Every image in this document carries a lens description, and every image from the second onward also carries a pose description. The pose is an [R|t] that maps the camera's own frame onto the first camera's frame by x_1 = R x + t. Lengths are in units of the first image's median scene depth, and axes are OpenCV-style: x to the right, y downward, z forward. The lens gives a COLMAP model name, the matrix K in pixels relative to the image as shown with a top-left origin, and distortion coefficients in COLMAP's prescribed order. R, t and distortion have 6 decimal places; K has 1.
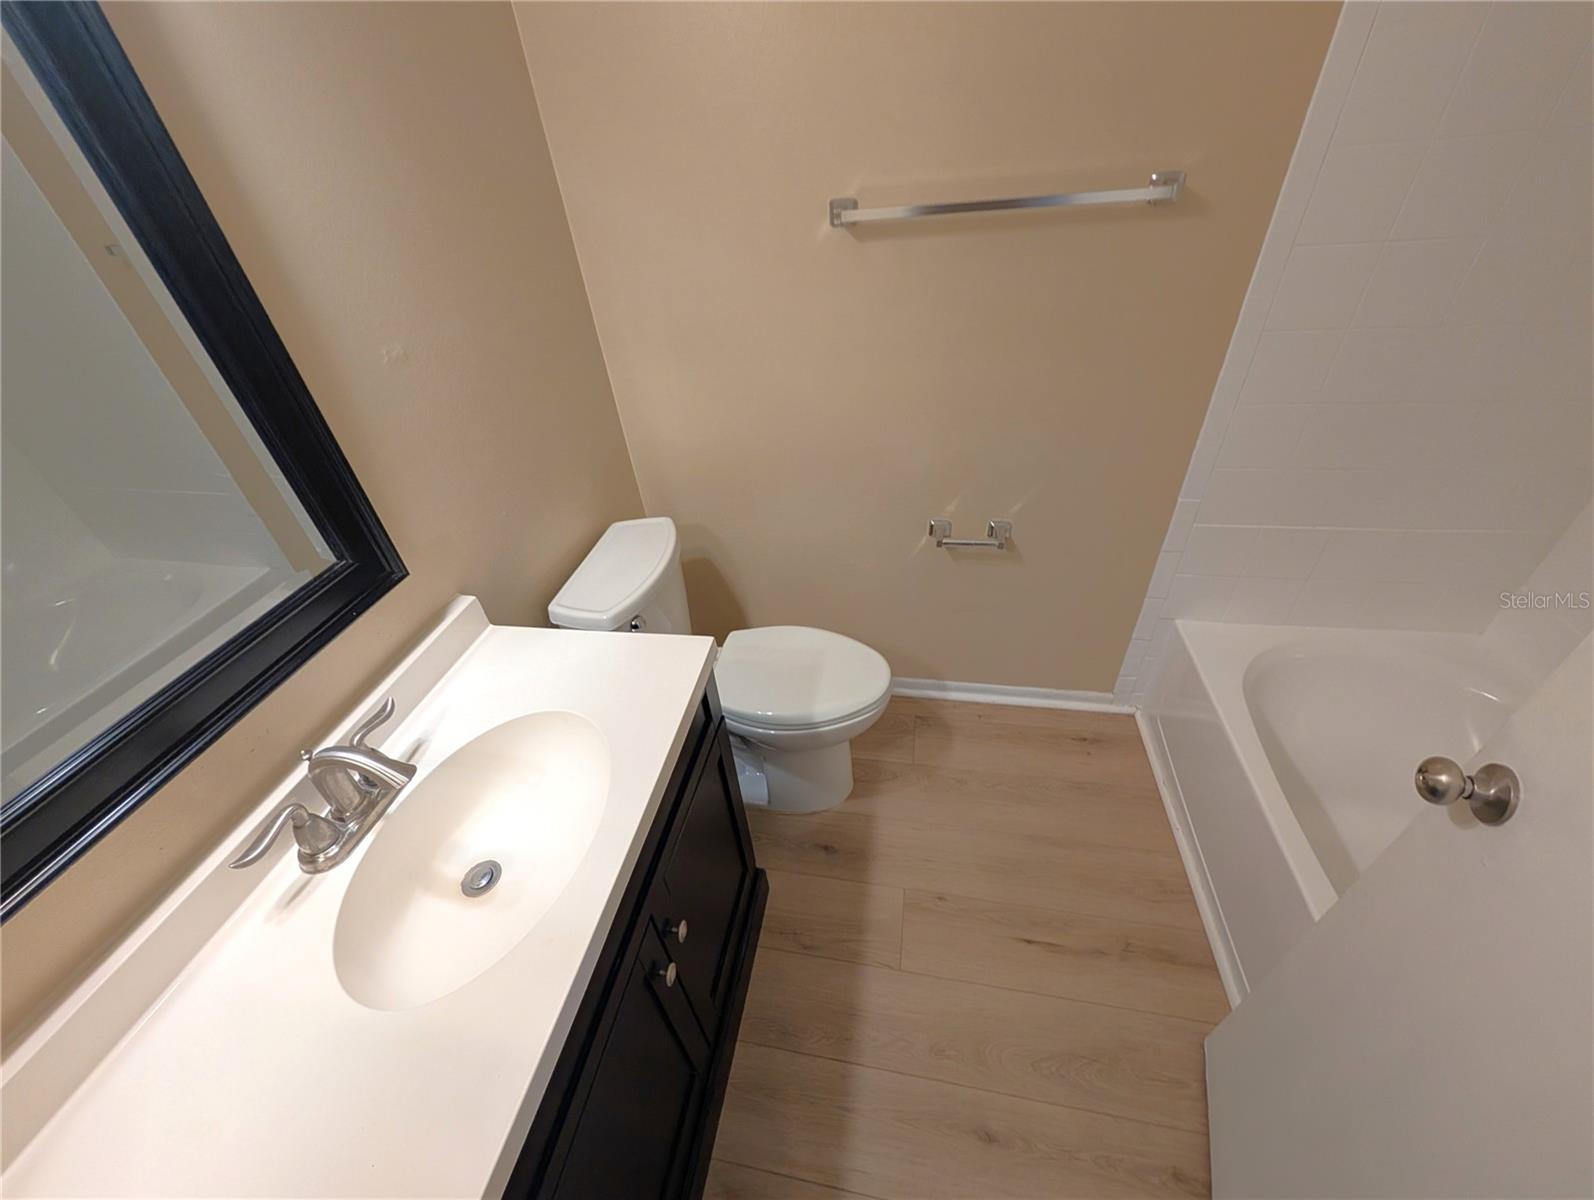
lens RADIAL K [[608.3, 0, 797.0], [0, 608.3, 600.0], [0, 0, 1]] dist [0.000376, 0.000046]
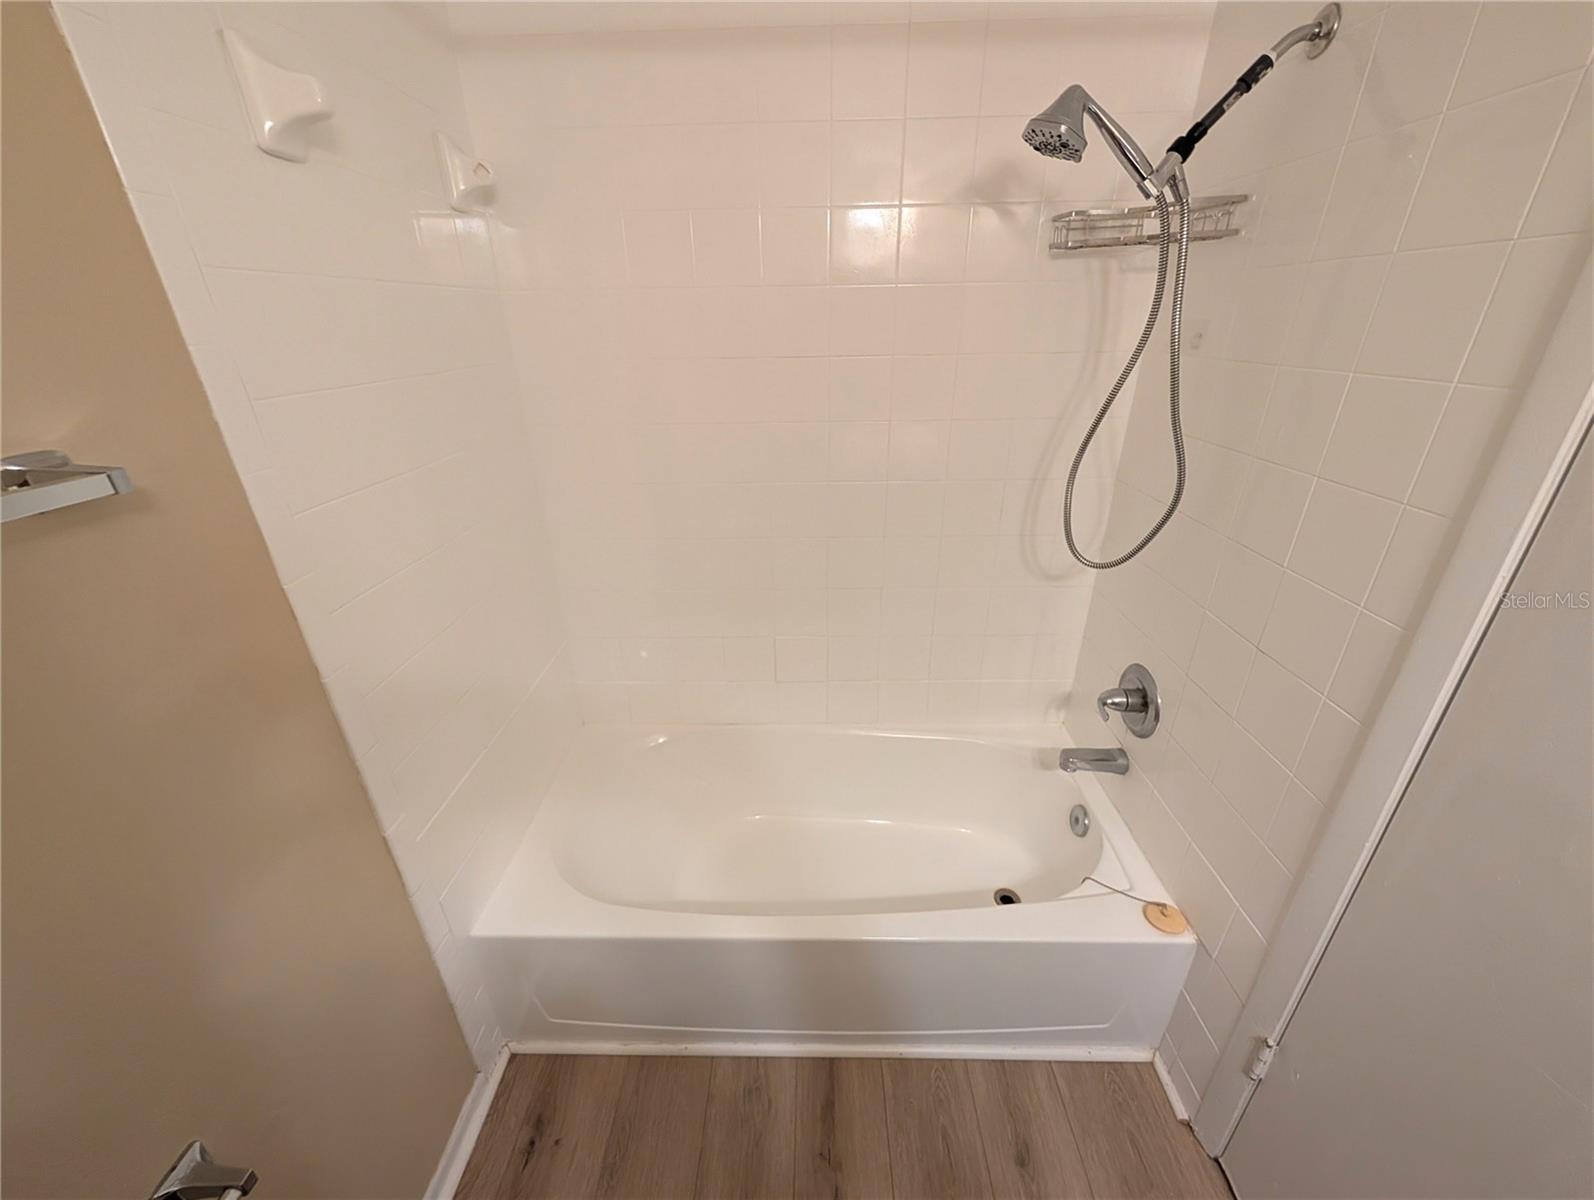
lens RADIAL K [[608.3, 0, 797.0], [0, 608.3, 600.0], [0, 0, 1]] dist [0.000376, 0.000046]
pose [[-0.165497, -0.328369, 0.929938, -0.001935], [0.613377, 0.704102, 0.357784, -0.247172], [-0.772256, 0.629615, 0.084887, 0.335155]]
